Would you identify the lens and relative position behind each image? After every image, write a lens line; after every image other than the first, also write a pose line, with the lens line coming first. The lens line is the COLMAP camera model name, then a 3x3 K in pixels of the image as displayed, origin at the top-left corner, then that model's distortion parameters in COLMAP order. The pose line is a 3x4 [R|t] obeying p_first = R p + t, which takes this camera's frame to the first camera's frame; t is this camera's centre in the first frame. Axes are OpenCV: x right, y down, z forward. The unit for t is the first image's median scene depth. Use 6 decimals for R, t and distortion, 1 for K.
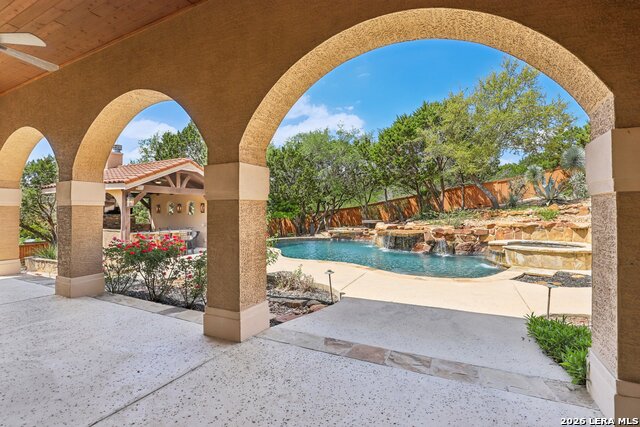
lens RADIAL K [[298.8, 0, 317.5], [0, 298.8, 209.1], [0, 0, 1]] dist [-0.028582, 0.003102]
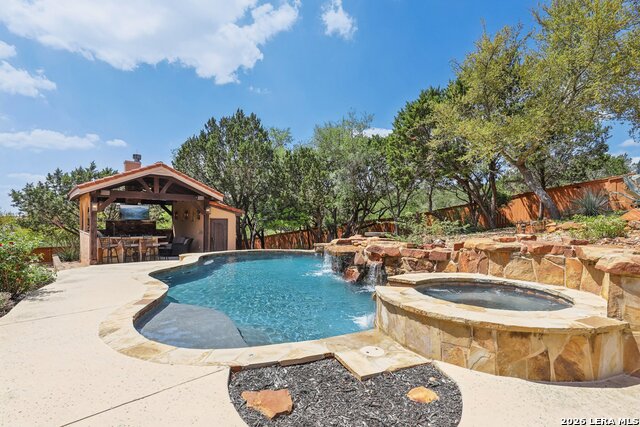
lens RADIAL K [[298.8, 0, 321.4], [0, 298.8, 228.2], [0, 0, 1]] dist [-0.028582, 0.003102]
pose [[0.932899, 0.024448, -0.359307, 0.527504], [-0.015268, 0.999481, 0.028366, 0.010860], [0.359814, -0.020977, 0.932788, 0.367131]]
